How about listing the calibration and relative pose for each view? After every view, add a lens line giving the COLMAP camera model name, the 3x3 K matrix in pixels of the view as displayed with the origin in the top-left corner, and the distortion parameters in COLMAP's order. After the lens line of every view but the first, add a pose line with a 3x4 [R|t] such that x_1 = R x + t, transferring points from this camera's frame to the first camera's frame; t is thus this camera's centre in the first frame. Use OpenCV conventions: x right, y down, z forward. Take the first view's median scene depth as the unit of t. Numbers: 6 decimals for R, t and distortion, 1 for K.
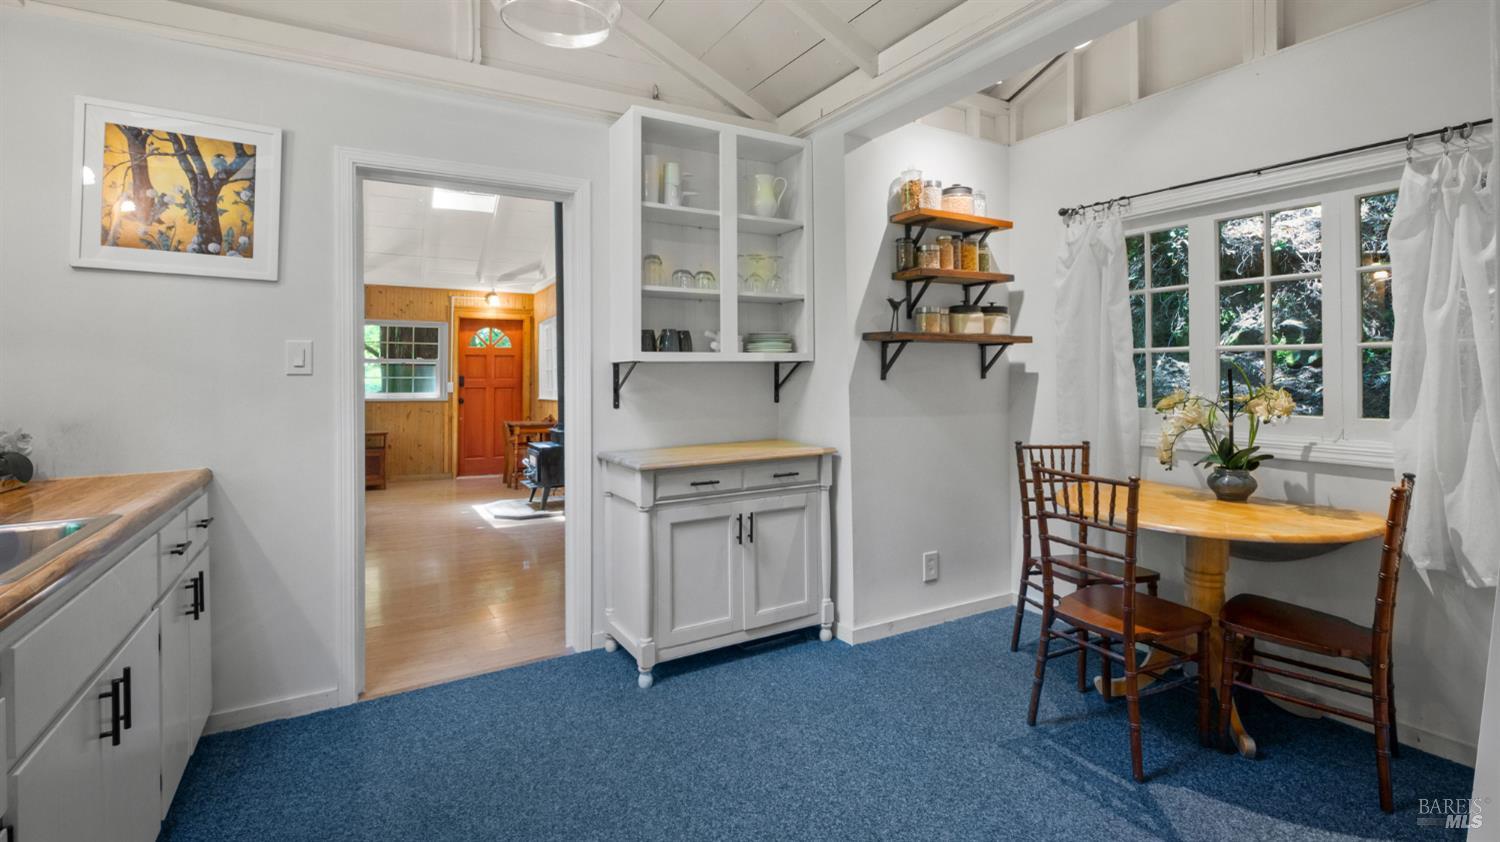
lens RADIAL K [[641.7, 0, 716.1], [0, 641.7, 364.9], [0, 0, 1]] dist [0.000124, -0.000206]
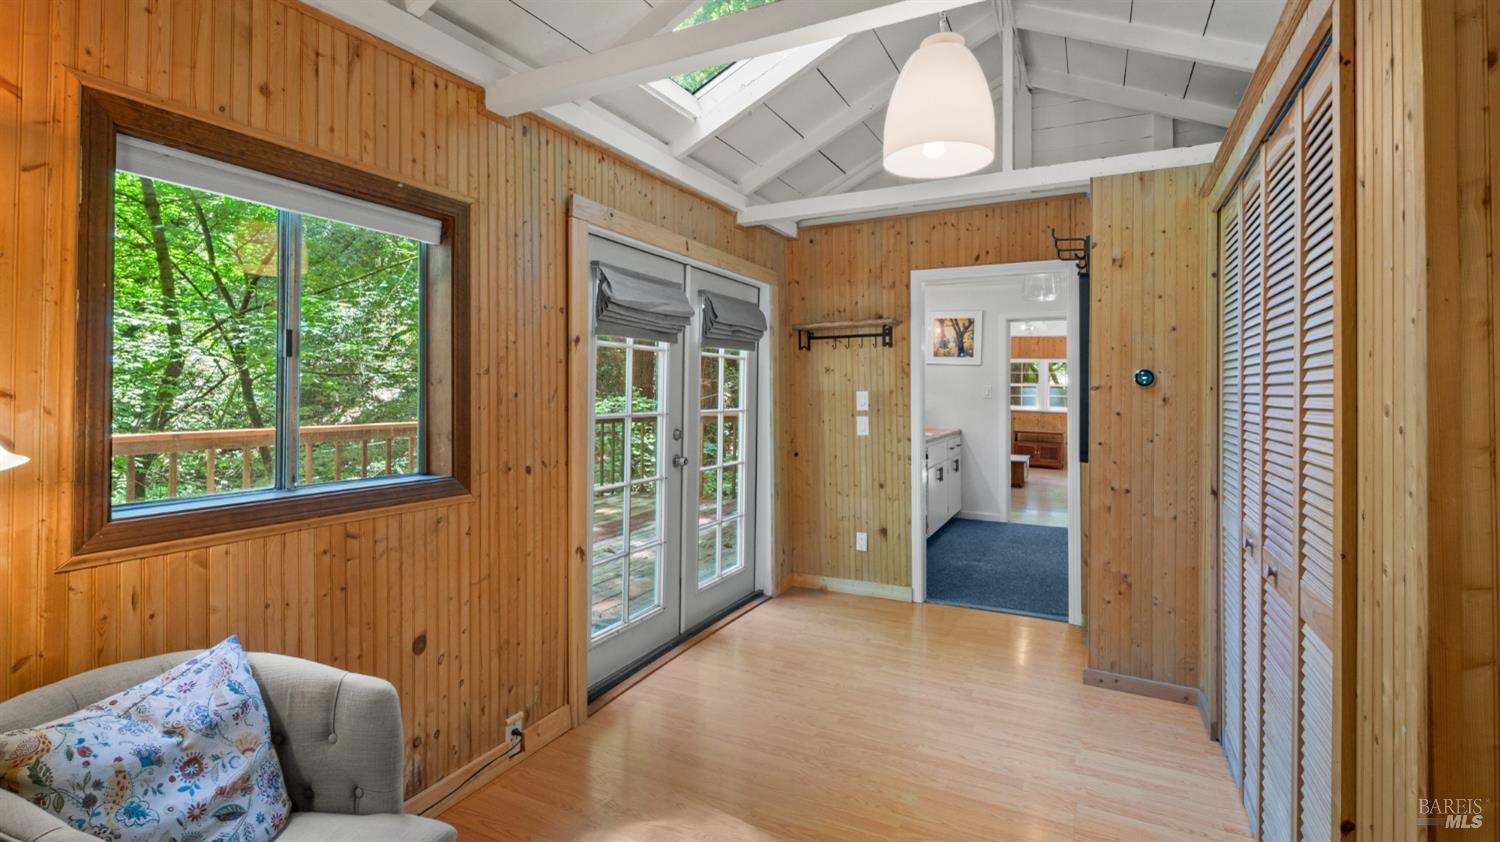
lens RADIAL K [[677.3, 0, 747.4], [0, 677.3, 390.6], [0, 0, 1]] dist [0.001337, -0.000342]
pose [[0.548605, 0.009774, -0.836024, 1.303371], [-0.001104, 0.999939, 0.010966, -0.051483], [0.836081, -0.005093, 0.548583, -1.562159]]
